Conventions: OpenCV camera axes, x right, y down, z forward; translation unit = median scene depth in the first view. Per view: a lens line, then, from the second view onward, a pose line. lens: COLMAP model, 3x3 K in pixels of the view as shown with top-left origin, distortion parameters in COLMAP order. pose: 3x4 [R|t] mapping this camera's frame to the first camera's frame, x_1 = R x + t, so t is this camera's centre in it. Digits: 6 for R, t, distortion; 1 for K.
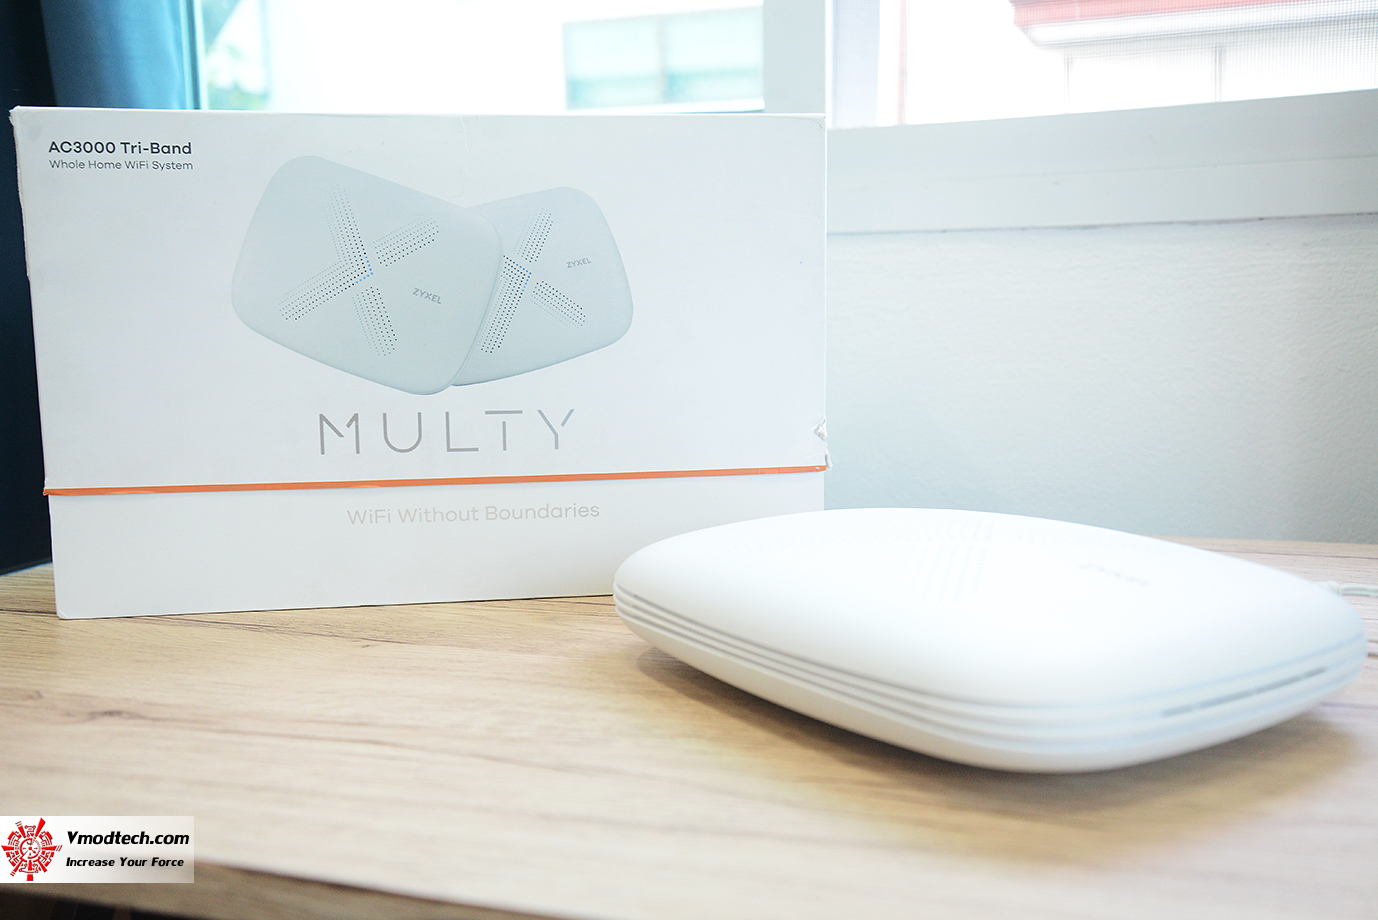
lens RADIAL K [[1352.1, 0, 678.7], [0, 1352.1, 465.2], [0, 0, 1]] dist [0.042472, 0.000000]
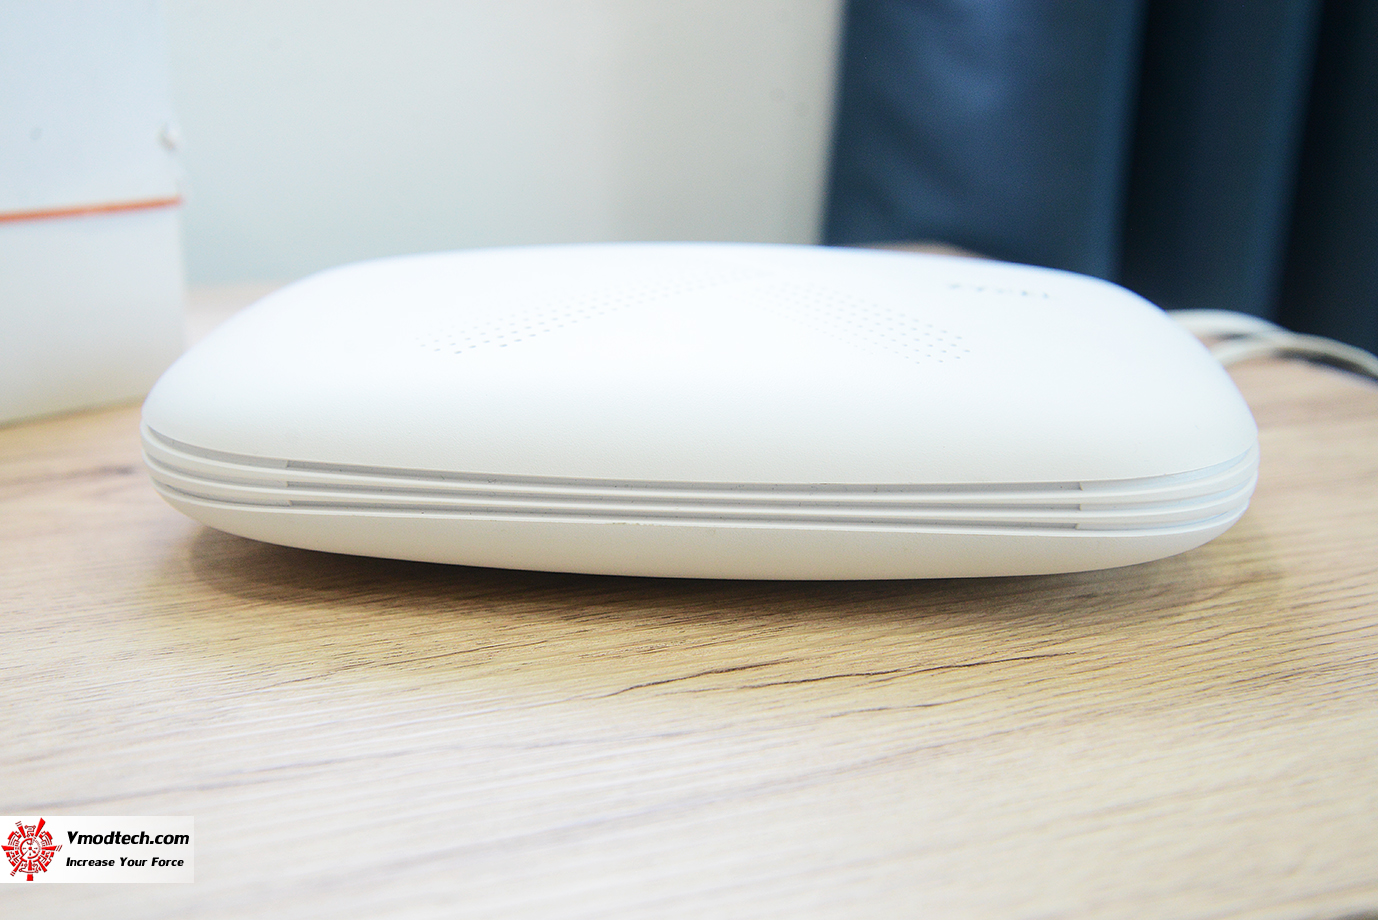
lens RADIAL K [[1650.8, 0, 693.5], [0, 1650.8, 455.6], [0, 0, 1]] dist [0.055908, 0.000000]
pose [[0.762750, -0.152644, 0.628420, -0.294063], [0.059150, 0.984138, 0.167254, 0.004666], [-0.643983, -0.090402, 0.759680, 0.373661]]
